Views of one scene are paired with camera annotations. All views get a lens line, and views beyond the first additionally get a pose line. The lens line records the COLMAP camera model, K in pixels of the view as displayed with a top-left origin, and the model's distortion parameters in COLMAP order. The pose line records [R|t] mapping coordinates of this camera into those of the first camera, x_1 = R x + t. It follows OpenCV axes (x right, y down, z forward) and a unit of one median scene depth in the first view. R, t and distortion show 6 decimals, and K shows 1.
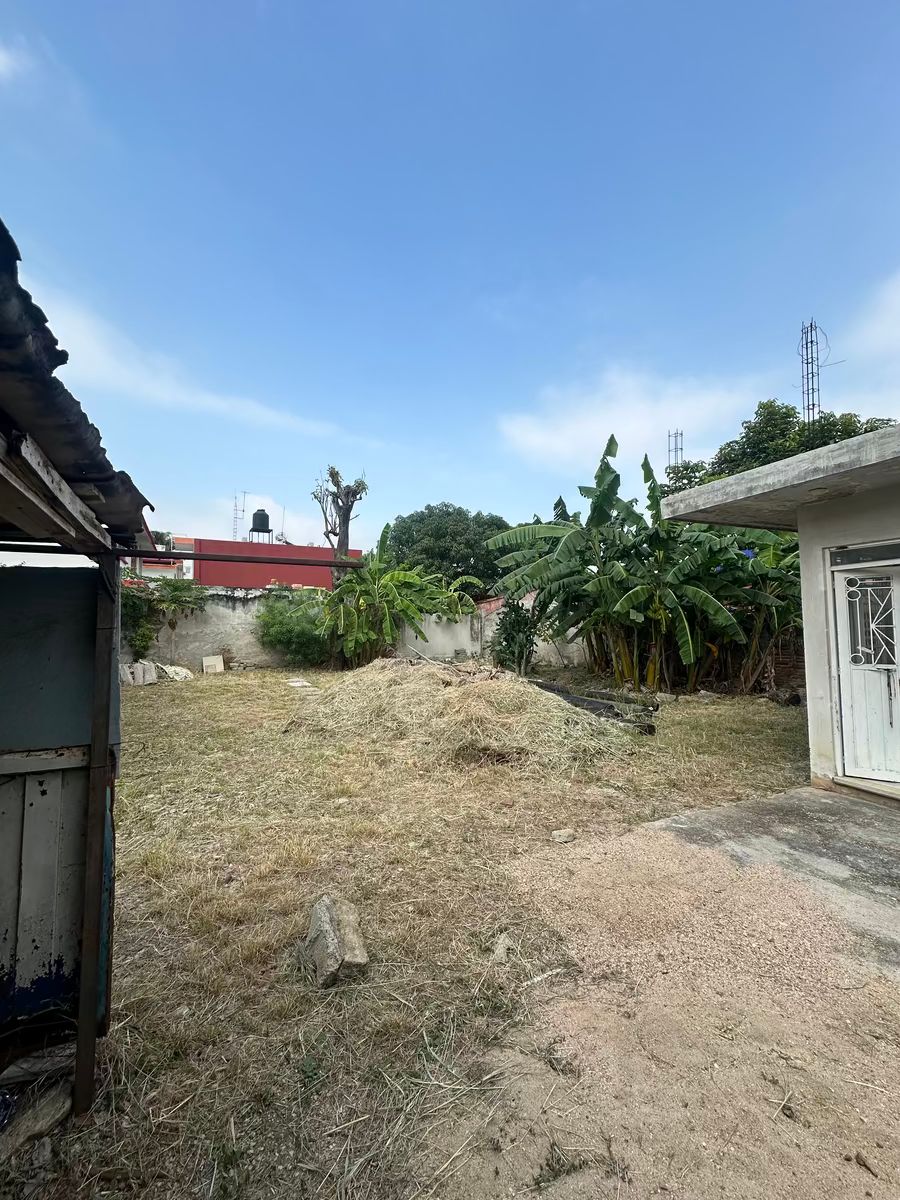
lens RADIAL K [[478.4, 0, 450.5], [0, 478.4, 599.6], [0, 0, 1]] dist [-0.001527, 0.000820]
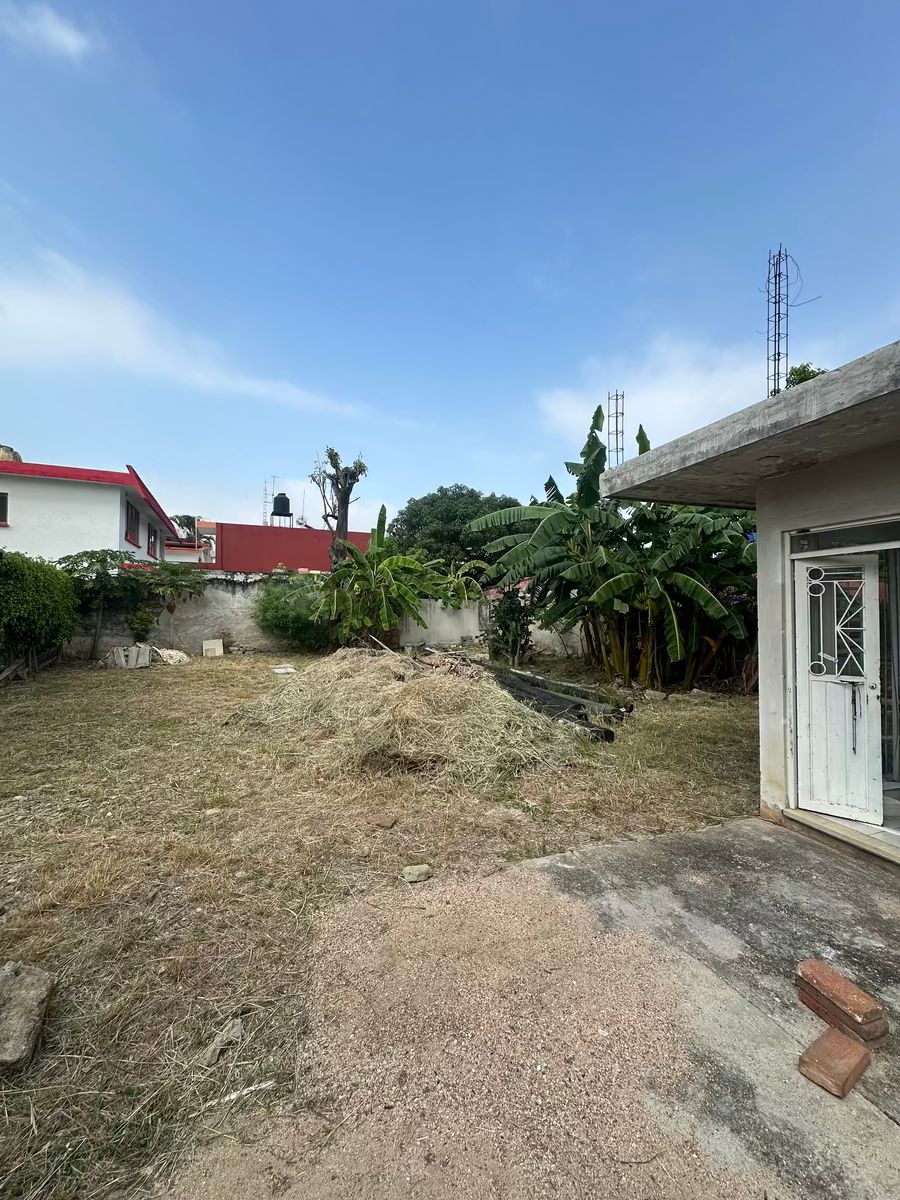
lens RADIAL K [[478.4, 0, 450.4], [0, 478.4, 599.9], [0, 0, 1]] dist [-0.001527, 0.000820]
pose [[0.996899, 0.009232, -0.078147, 0.136616], [-0.006507, 0.999364, 0.035062, -0.007732], [0.078421, -0.034445, 0.996325, 0.067711]]
